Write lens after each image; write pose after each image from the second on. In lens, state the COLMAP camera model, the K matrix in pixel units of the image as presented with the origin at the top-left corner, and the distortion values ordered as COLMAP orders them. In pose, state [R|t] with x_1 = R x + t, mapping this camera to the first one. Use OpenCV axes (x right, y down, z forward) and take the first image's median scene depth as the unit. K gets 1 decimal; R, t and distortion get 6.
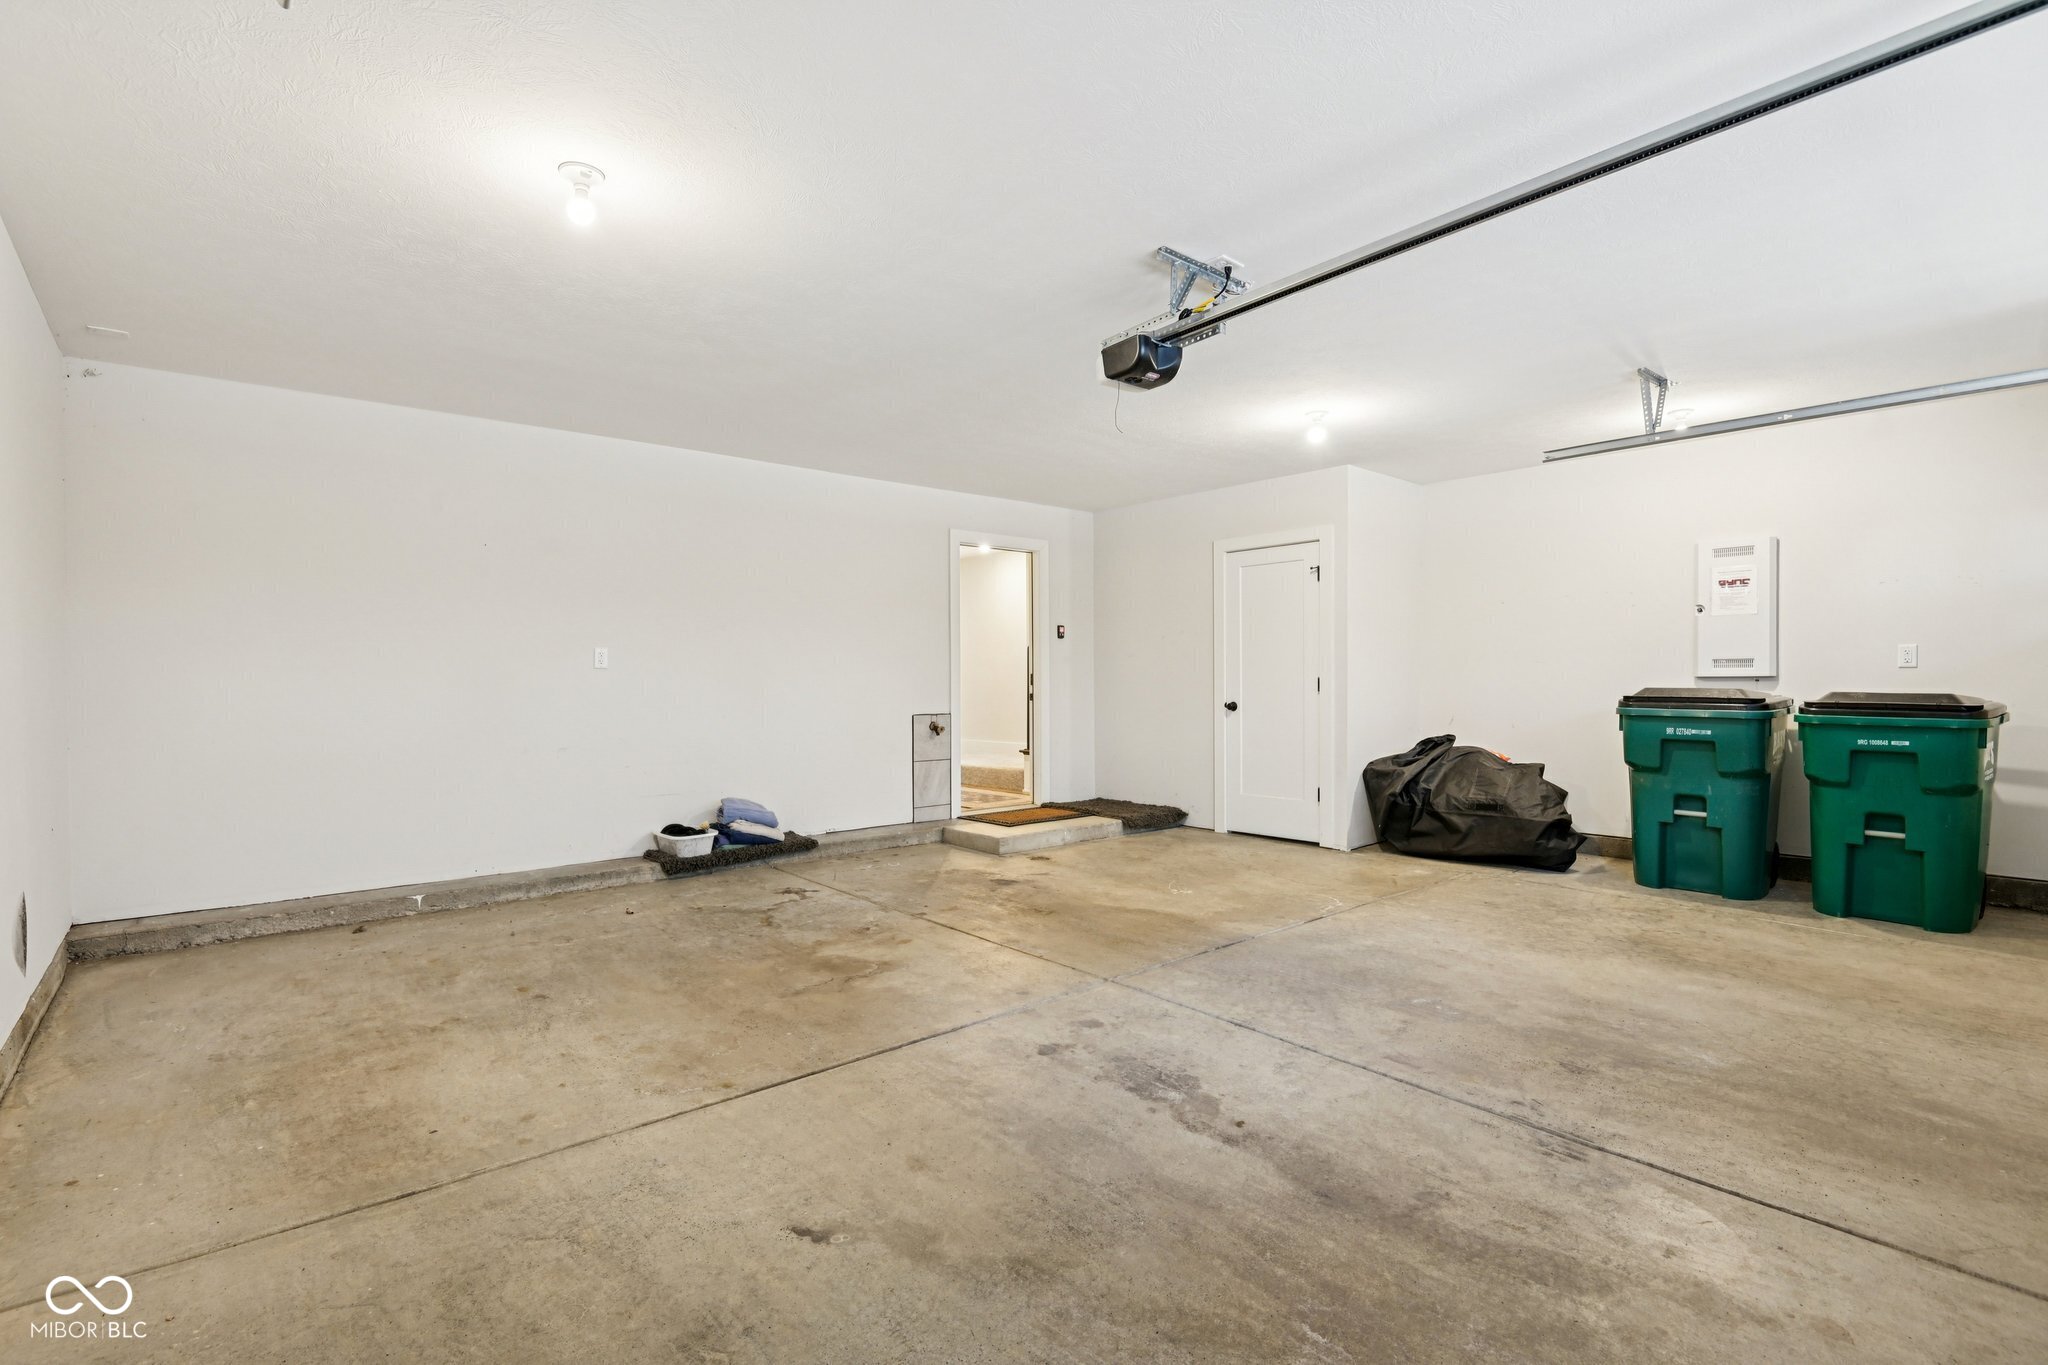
lens RADIAL K [[961.1, 0, 1022.0], [0, 961.1, 678.5], [0, 0, 1]] dist [0.000998, -0.001029]
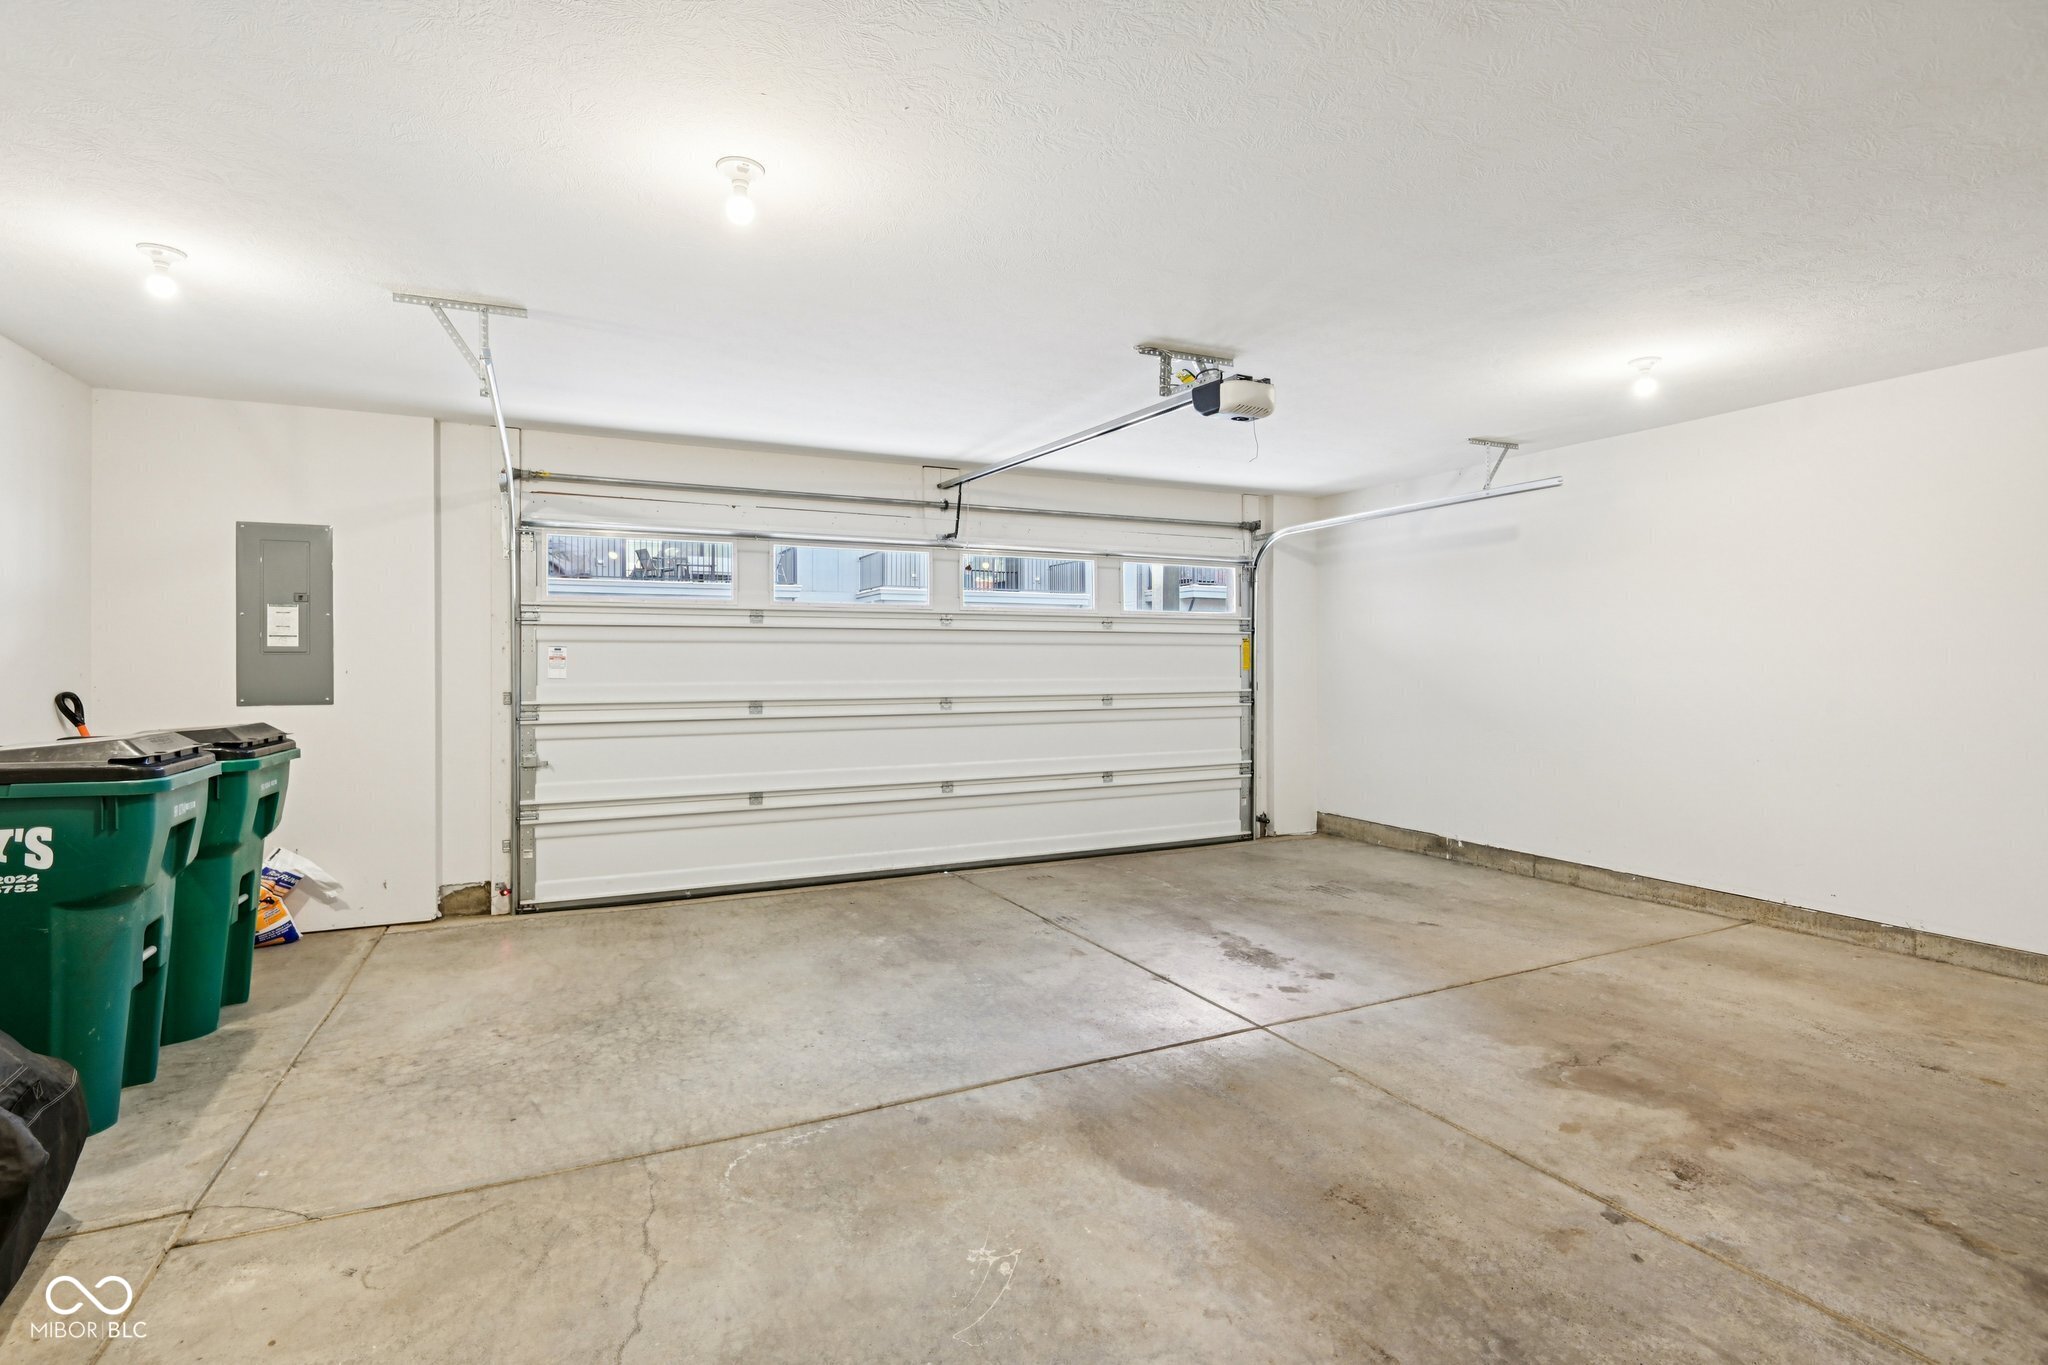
lens RADIAL K [[961.1, 0, 1023.1], [0, 961.1, 675.2], [0, 0, 1]] dist [0.000998, -0.001029]
pose [[-0.965234, 0.001456, 0.261383, 0.071601], [0.004663, 0.999921, 0.011652, -0.040931], [-0.261346, 0.012466, -0.965165, 2.031849]]
